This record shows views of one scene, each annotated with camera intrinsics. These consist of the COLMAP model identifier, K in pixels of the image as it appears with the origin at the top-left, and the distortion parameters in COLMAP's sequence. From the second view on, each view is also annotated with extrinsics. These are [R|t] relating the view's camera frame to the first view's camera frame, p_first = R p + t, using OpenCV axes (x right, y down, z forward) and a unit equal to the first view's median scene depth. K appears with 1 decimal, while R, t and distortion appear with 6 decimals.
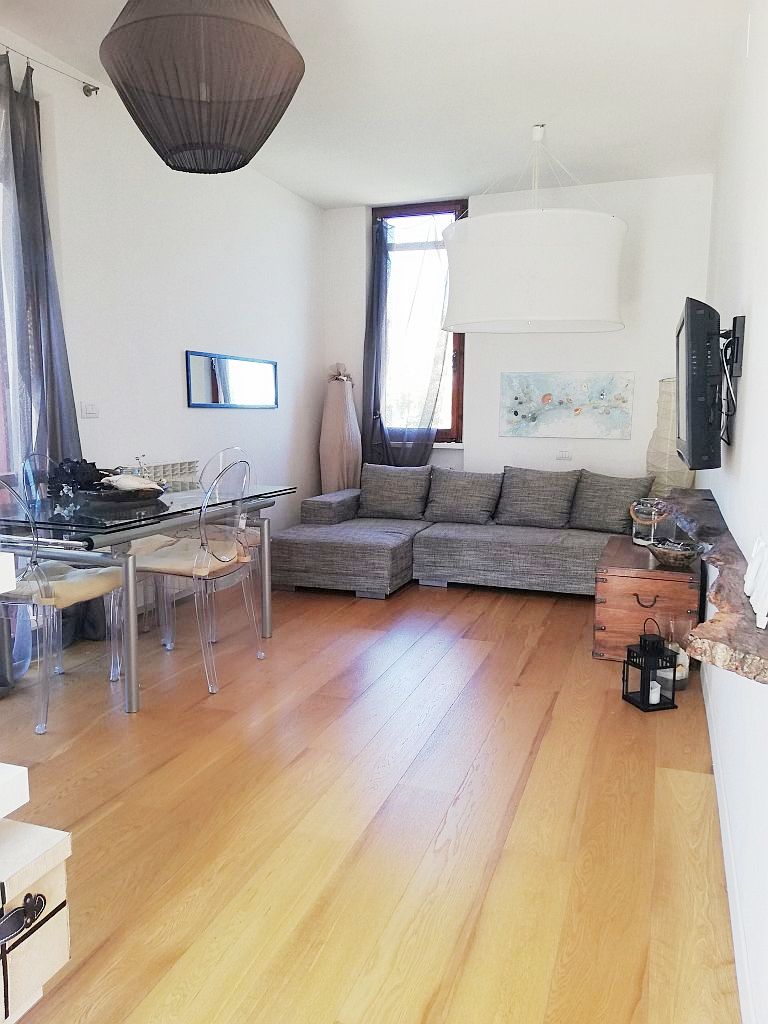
lens RADIAL K [[767.0, 0, 375.1], [0, 767.0, 515.2], [0, 0, 1]] dist [0.052394, -0.066875]
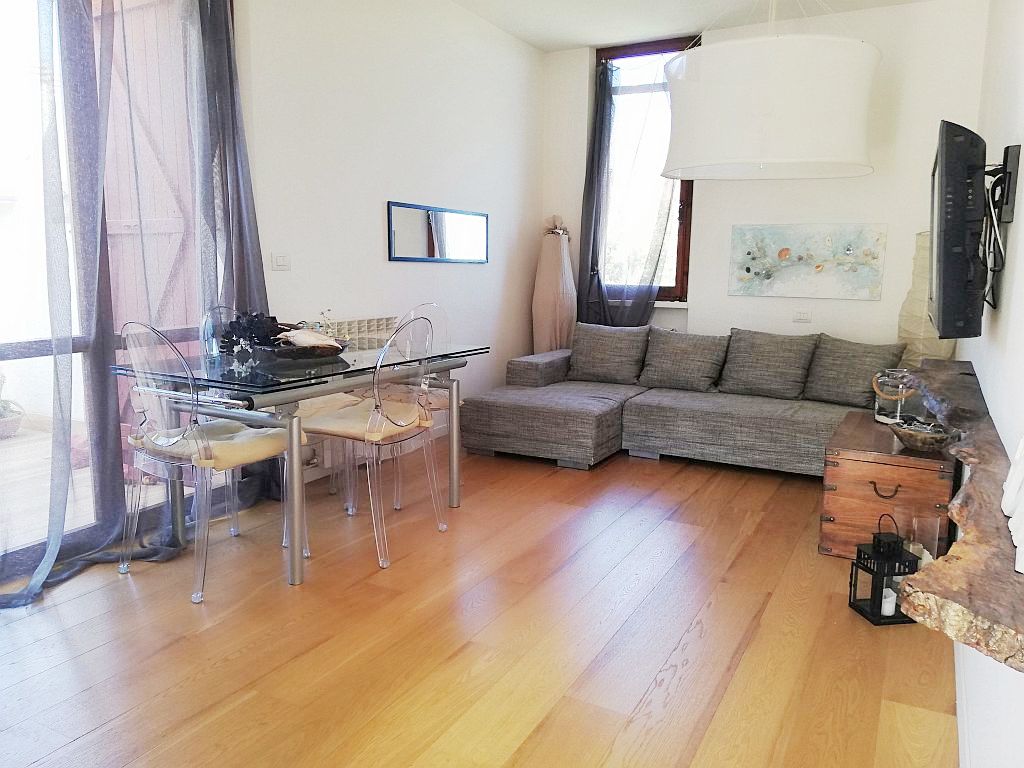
lens RADIAL K [[767.0, 0, 503.2], [0, 767.0, 383.7], [0, 0, 1]] dist [0.052394, -0.066875]
pose [[0.989565, 0.030076, -0.140910, 0.038729], [-0.028124, 0.999479, 0.015830, -0.006179], [0.141313, -0.011702, 0.989896, 0.073327]]
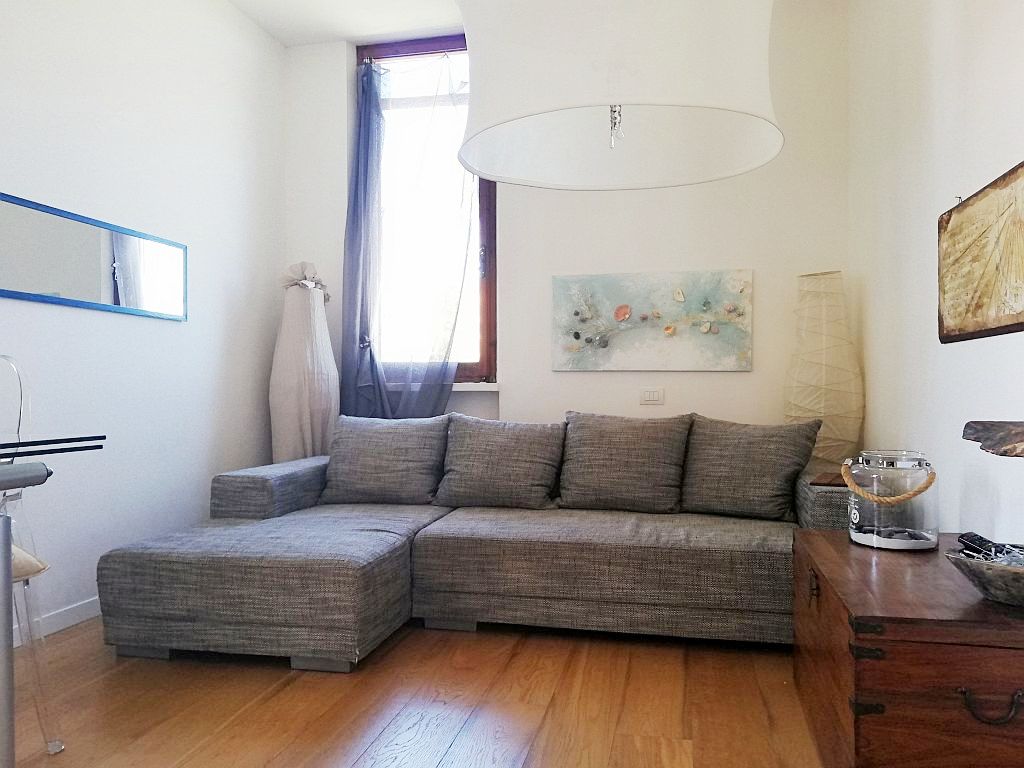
lens RADIAL K [[767.0, 0, 507.7], [0, 767.0, 388.9], [0, 0, 1]] dist [0.052394, -0.066875]
pose [[0.991256, -0.008790, 0.131662, 0.049482], [0.027022, 0.990156, -0.137338, 0.001162], [-0.129158, 0.139695, 0.981735, 0.483056]]
